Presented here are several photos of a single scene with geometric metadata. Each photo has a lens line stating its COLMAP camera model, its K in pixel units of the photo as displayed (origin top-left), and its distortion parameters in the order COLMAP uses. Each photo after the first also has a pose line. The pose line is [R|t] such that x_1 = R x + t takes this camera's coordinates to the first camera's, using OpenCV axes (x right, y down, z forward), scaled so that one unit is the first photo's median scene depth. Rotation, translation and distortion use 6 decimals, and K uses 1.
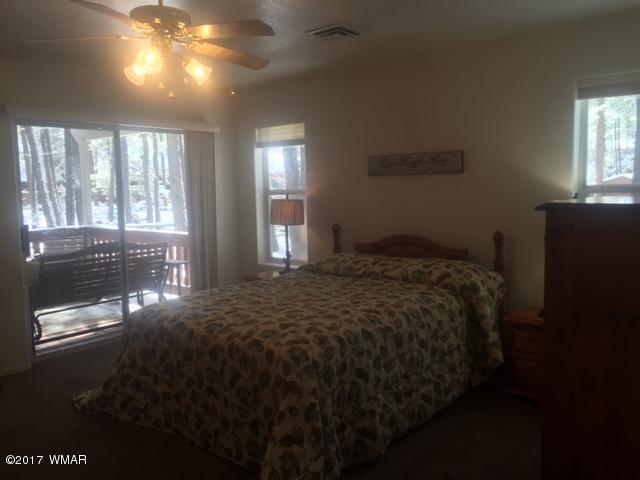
lens RADIAL K [[540.9, 0, 321.5], [0, 540.9, 240.8], [0, 0, 1]] dist [0.061536, -0.068116]
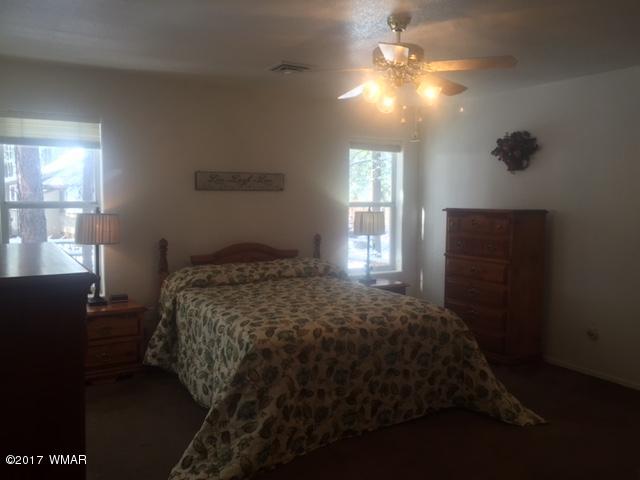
lens RADIAL K [[540.9, 0, 321.7], [0, 540.9, 238.3], [0, 0, 1]] dist [0.061536, -0.068116]
pose [[0.317706, -0.051666, 0.946780, -0.904886], [0.082767, 0.996214, 0.026590, -0.039150], [-0.944570, 0.069914, 0.320780, 0.495085]]
